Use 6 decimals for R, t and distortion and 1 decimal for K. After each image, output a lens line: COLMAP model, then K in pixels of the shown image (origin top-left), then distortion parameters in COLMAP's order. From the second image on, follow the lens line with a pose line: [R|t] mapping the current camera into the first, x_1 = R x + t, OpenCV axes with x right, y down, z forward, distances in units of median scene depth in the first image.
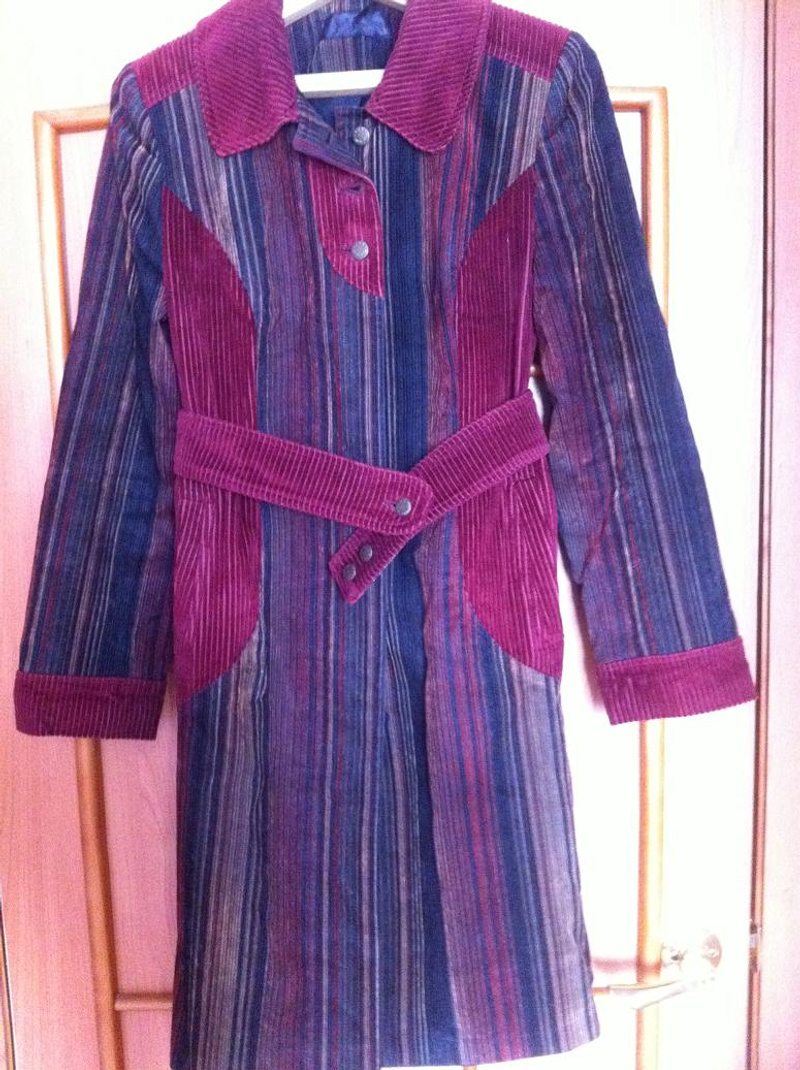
lens RADIAL K [[1005.0, 0, 400.0], [0, 1005.0, 535.0], [0, 0, 1]] dist [0.046410, -0.190591]
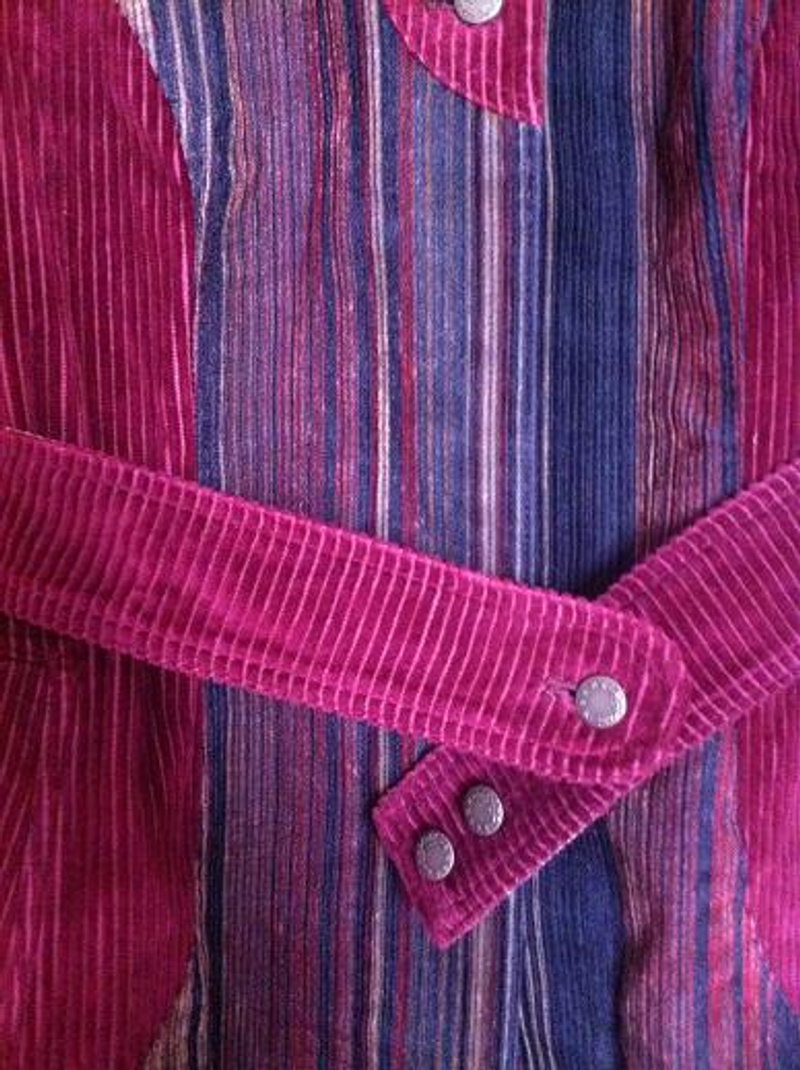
lens RADIAL K [[1005.0, 0, 400.0], [0, 1005.0, 535.0], [0, 0, 1]] dist [0.046410, -0.190591]
pose [[0.998617, 0.012344, 0.051115, -0.084530], [-0.012687, 0.999899, 0.006402, -0.086066], [-0.051030, -0.007042, 0.998672, 0.624857]]
